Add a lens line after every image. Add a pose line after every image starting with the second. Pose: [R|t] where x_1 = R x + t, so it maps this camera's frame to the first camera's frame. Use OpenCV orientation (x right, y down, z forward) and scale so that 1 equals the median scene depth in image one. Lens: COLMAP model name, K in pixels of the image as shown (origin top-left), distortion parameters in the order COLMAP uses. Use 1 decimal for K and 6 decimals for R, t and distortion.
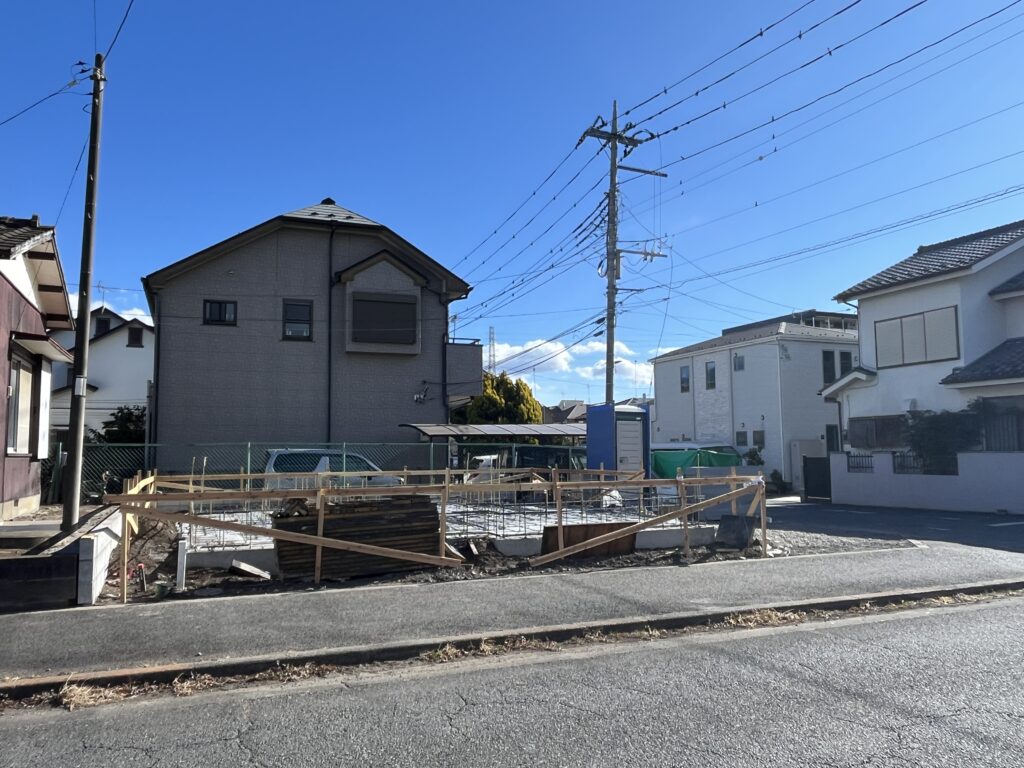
lens RADIAL K [[766.8, 0, 511.2], [0, 766.8, 375.0], [0, 0, 1]] dist [-0.008989, -0.004578]
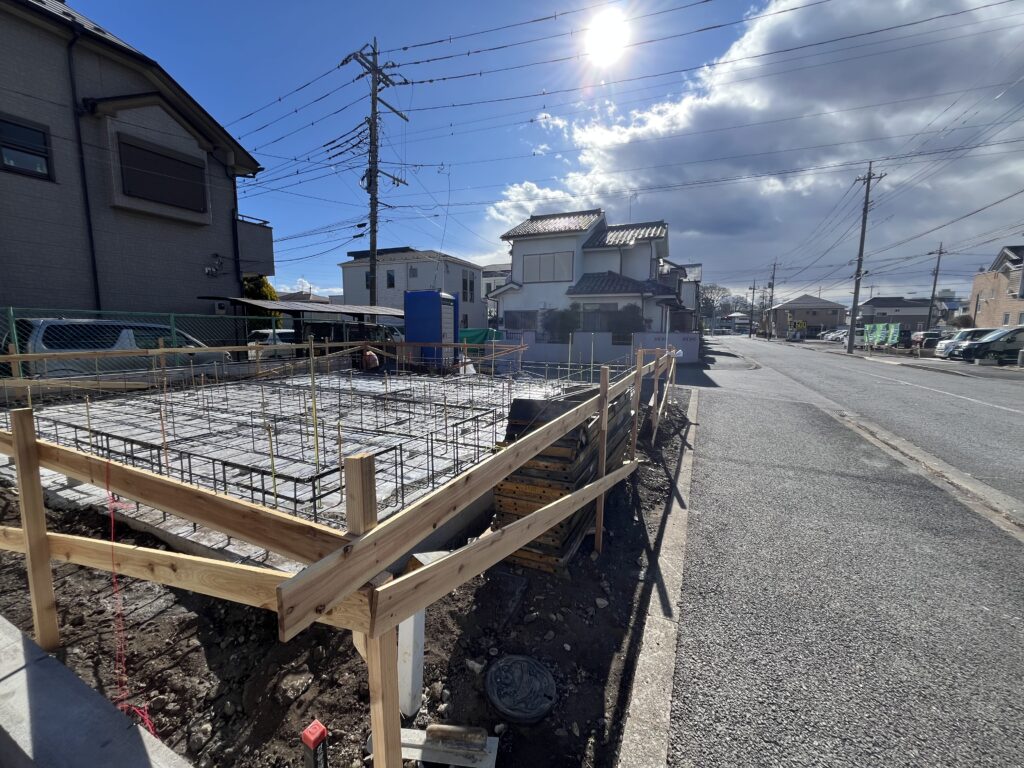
lens RADIAL K [[412.1, 0, 515.1], [0, 412.1, 379.4], [0, 0, 1]] dist [-0.004009, -0.000067]
pose [[0.739976, -0.065724, 0.669414, -0.190925], [-0.084092, 0.978367, 0.189014, 0.033073], [-0.667356, -0.196158, 0.718442, 0.314844]]
